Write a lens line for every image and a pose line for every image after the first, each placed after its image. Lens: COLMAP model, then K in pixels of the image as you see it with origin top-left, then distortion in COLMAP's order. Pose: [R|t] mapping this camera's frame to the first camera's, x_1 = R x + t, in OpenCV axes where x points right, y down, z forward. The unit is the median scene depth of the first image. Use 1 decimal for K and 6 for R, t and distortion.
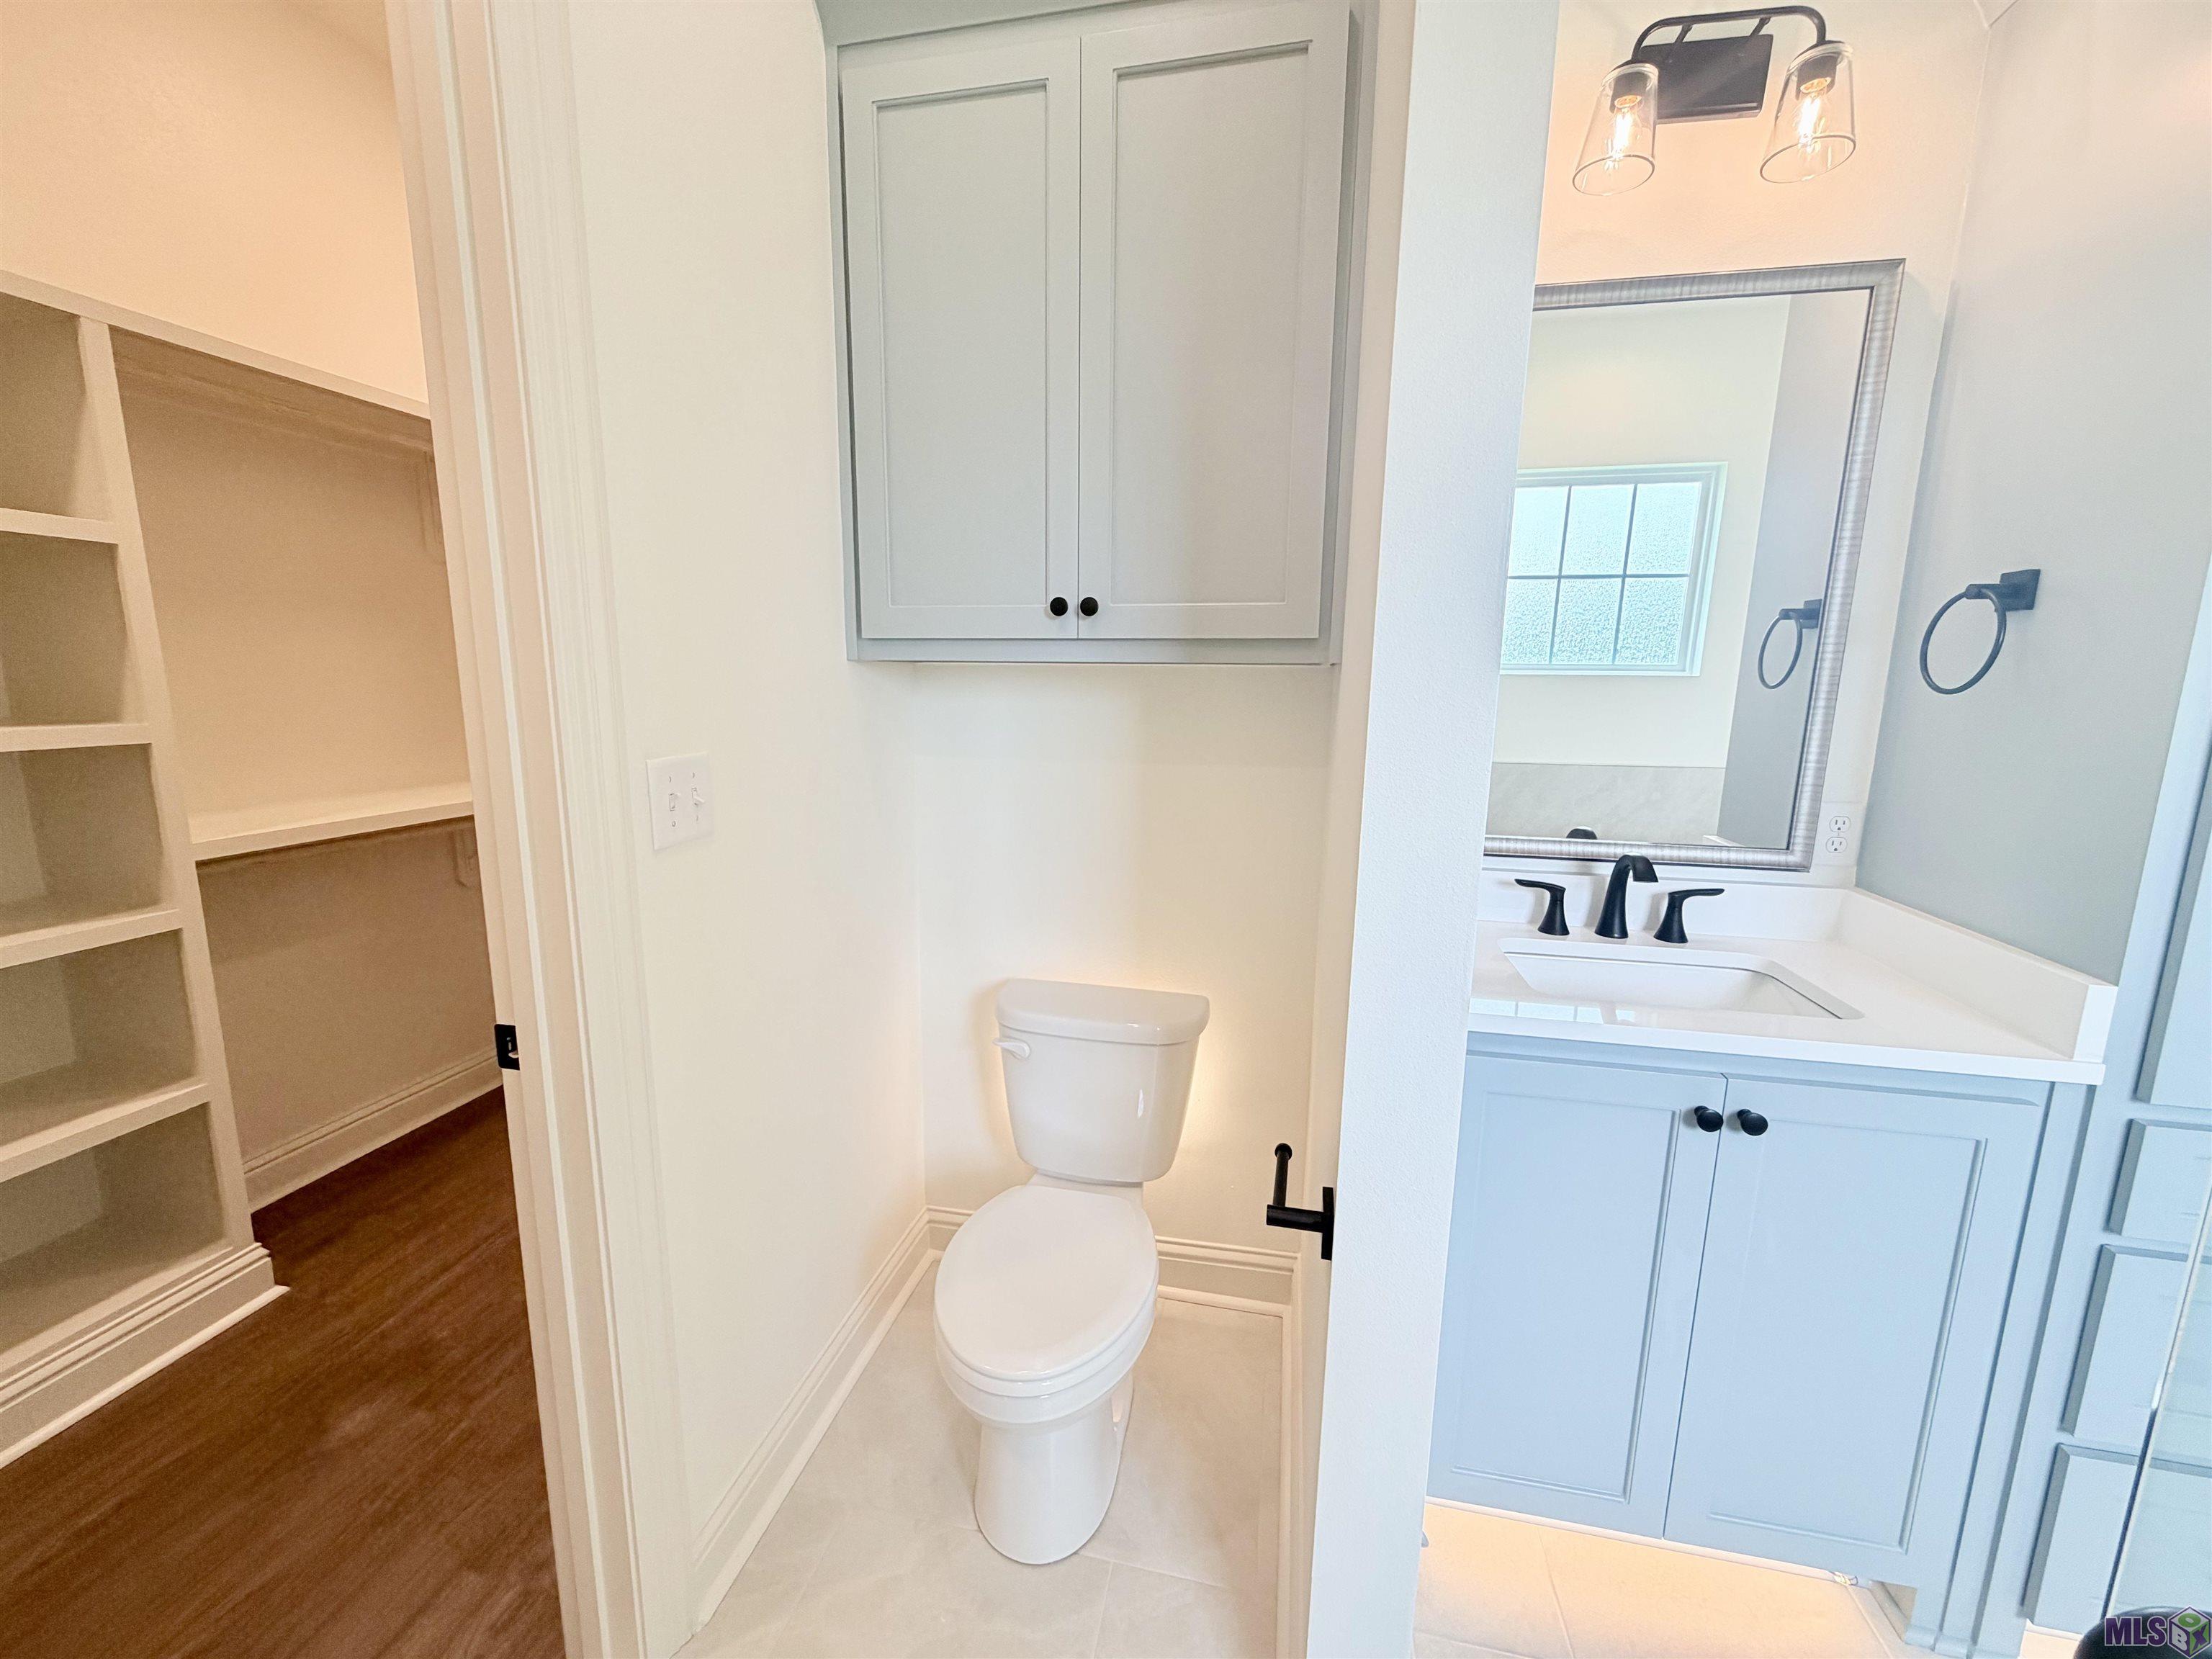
lens RADIAL K [[895.6, 0, 1111.7], [0, 895.6, 832.6], [0, 0, 1]] dist [0.004177, 0.000076]
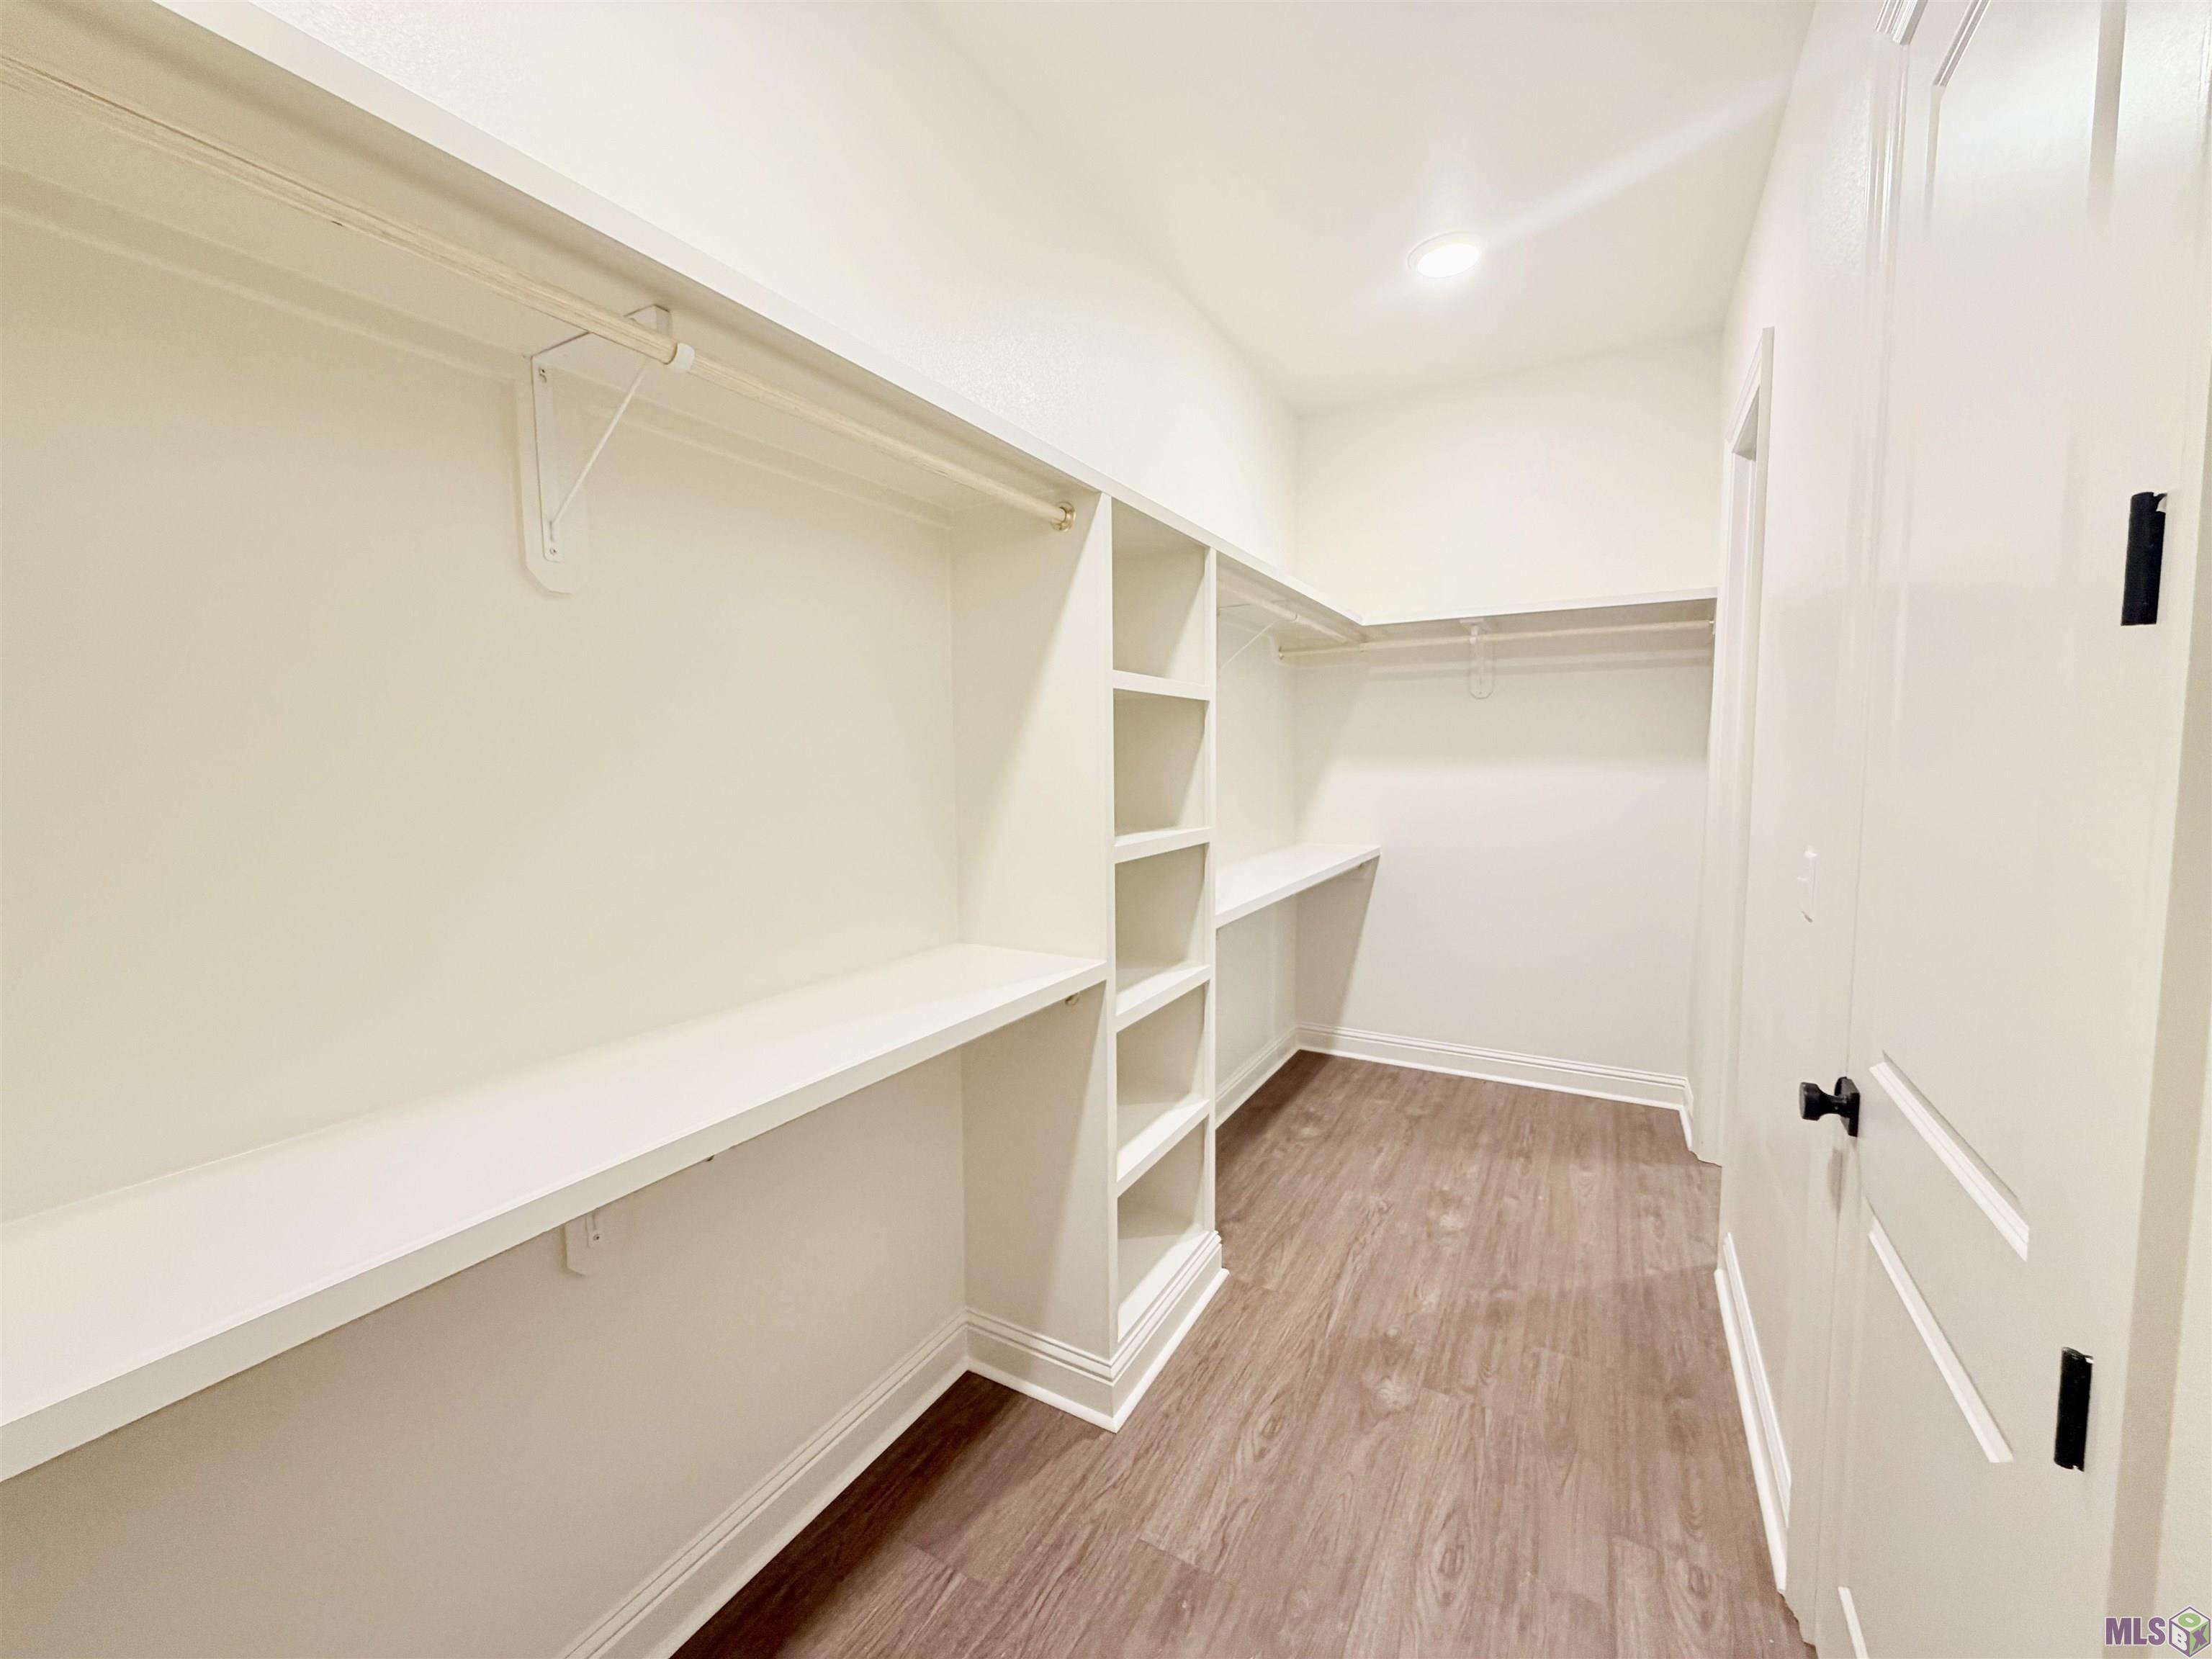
lens RADIAL K [[895.6, 0, 1111.7], [0, 895.6, 832.6], [0, 0, 1]] dist [0.004177, 0.000076]
pose [[0.954035, 0.004237, -0.299665, -0.368870], [-0.034776, 0.994711, -0.096652, 0.010917], [0.297670, 0.102631, 0.949136, -0.158503]]
